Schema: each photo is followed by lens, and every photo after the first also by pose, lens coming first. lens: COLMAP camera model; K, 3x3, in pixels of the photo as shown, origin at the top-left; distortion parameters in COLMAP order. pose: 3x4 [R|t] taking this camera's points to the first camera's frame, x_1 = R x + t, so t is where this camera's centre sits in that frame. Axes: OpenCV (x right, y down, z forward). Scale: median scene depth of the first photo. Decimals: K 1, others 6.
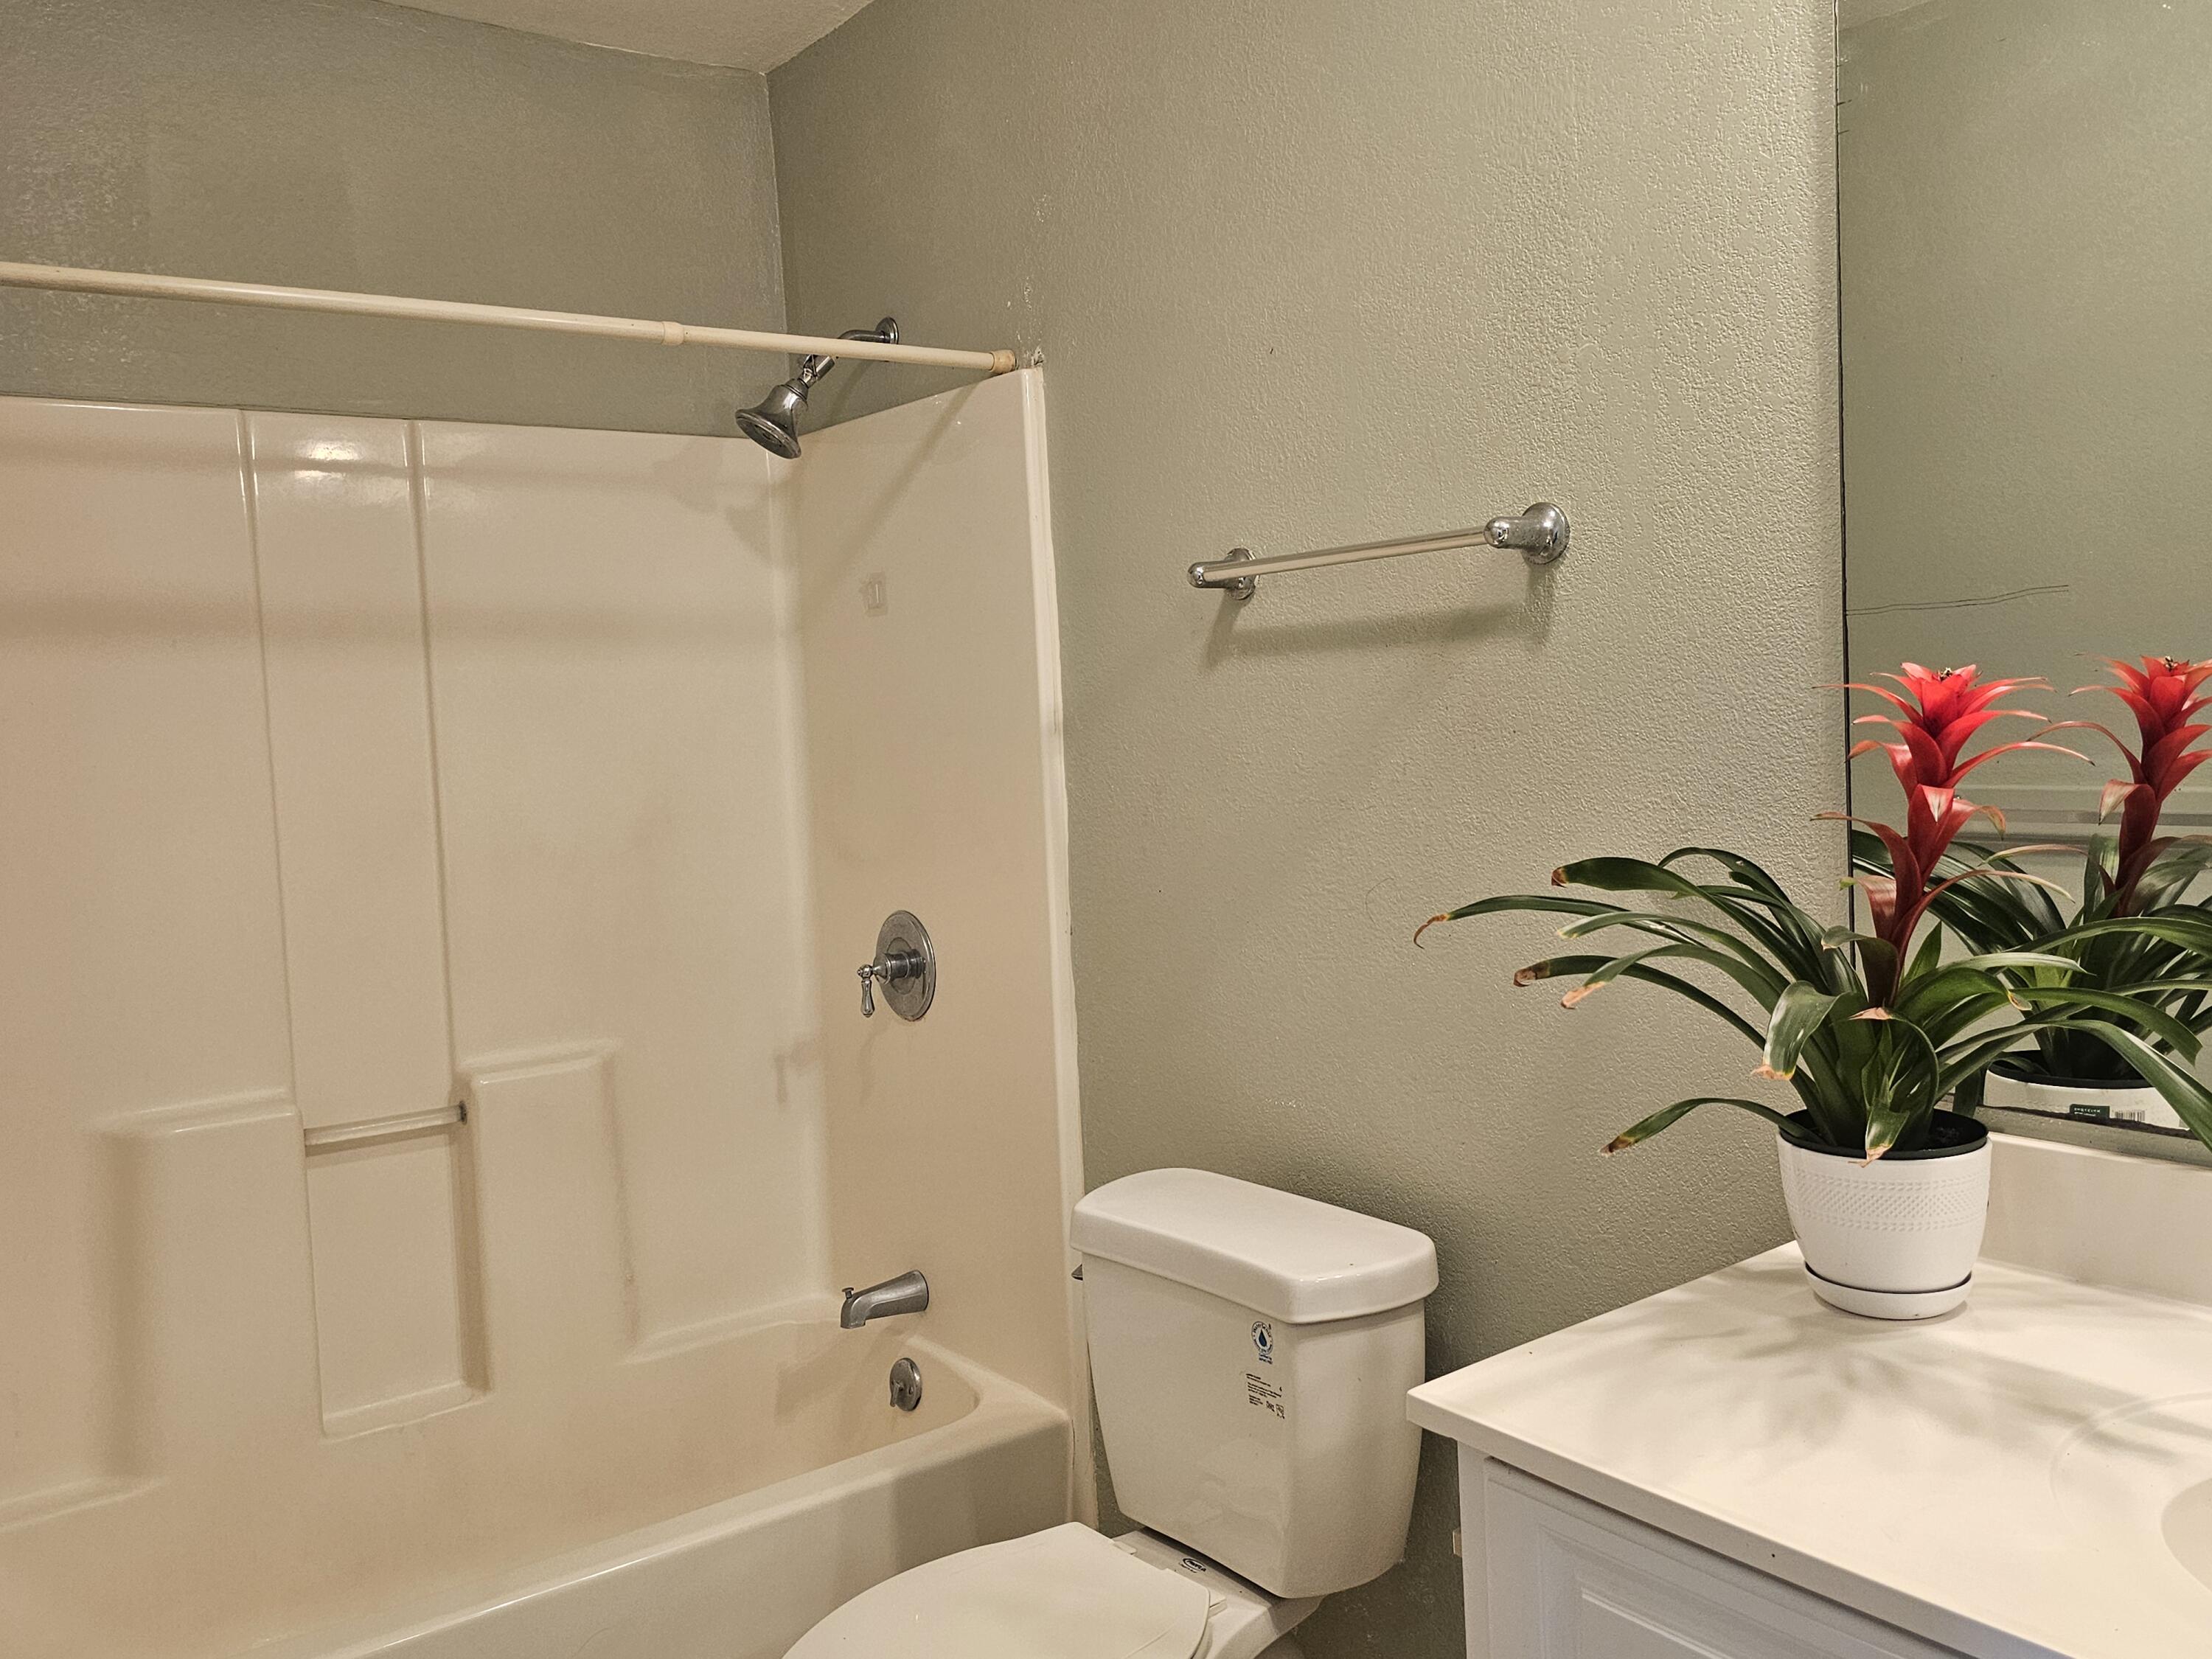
lens RADIAL K [[1822.0, 0, 1105.4], [0, 1822.0, 831.5], [0, 0, 1]] dist [0.066900, -0.079095]
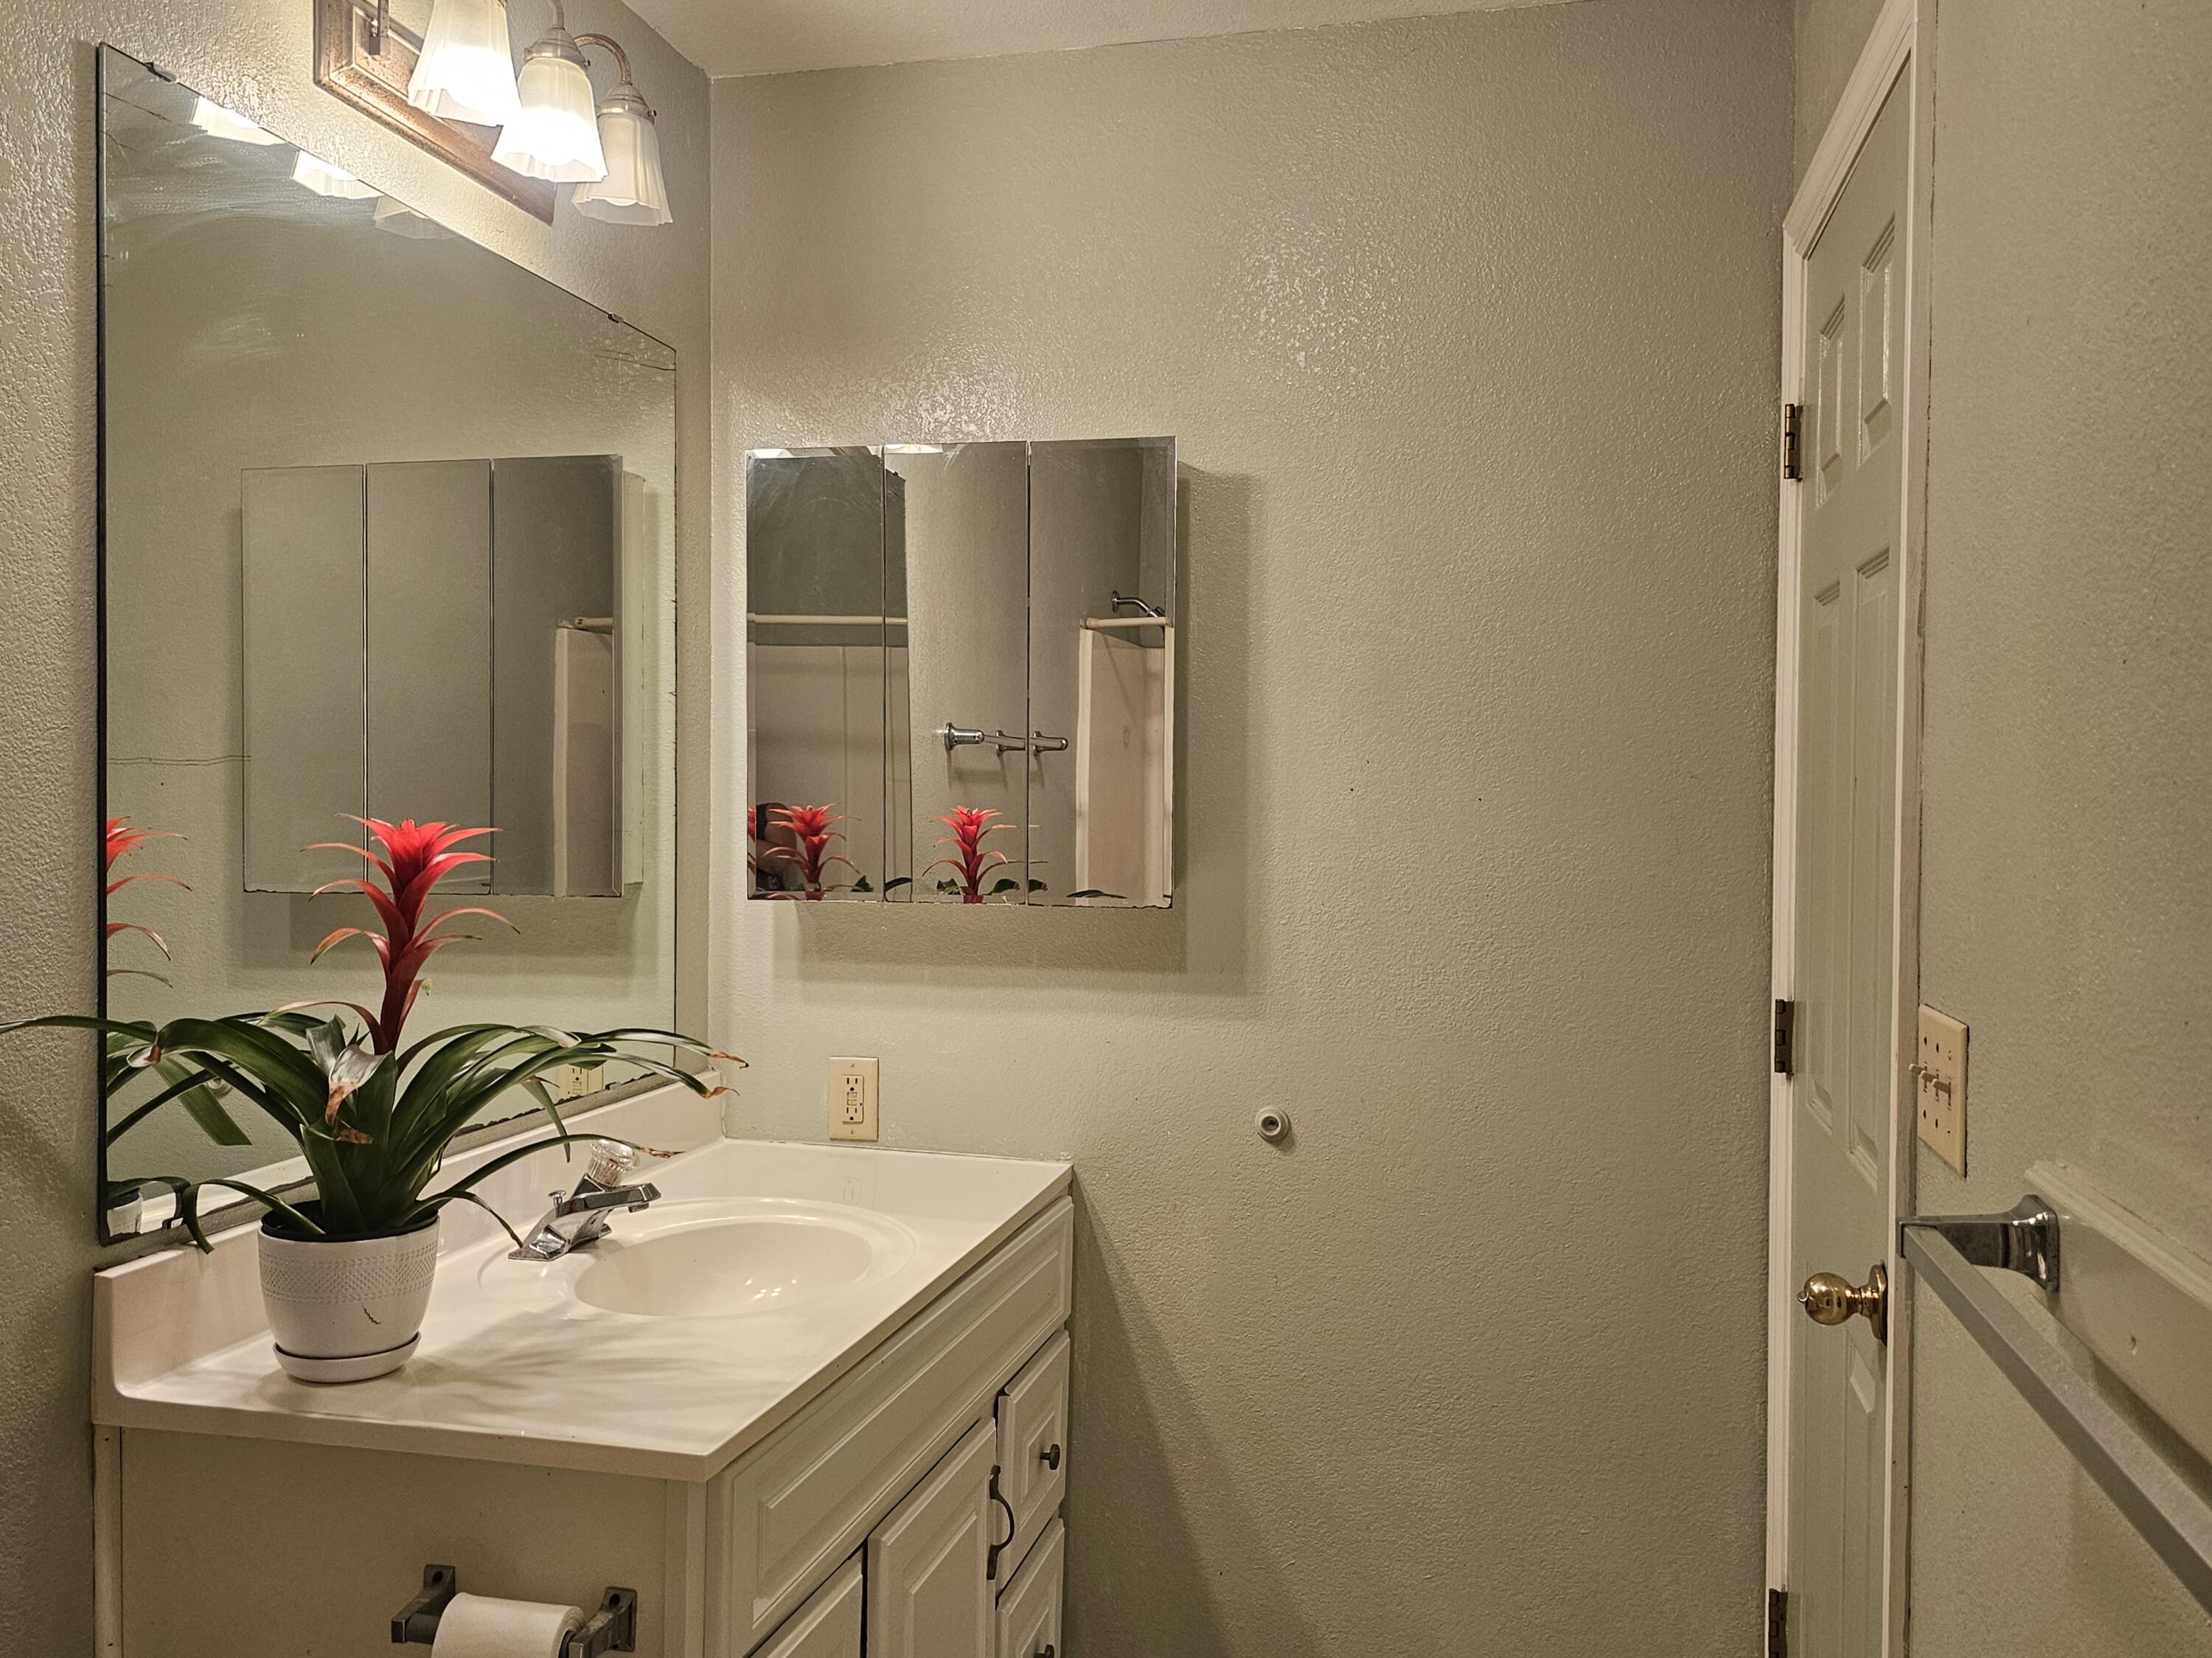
lens RADIAL K [[1821.9, 0, 1104.7], [0, 1821.9, 829.0], [0, 0, 1]] dist [0.066900, -0.079095]
pose [[-0.641739, 0.024829, 0.766521, -0.805005], [0.068087, 0.997374, 0.024697, -0.081039], [-0.763895, 0.068039, -0.641744, 1.411621]]
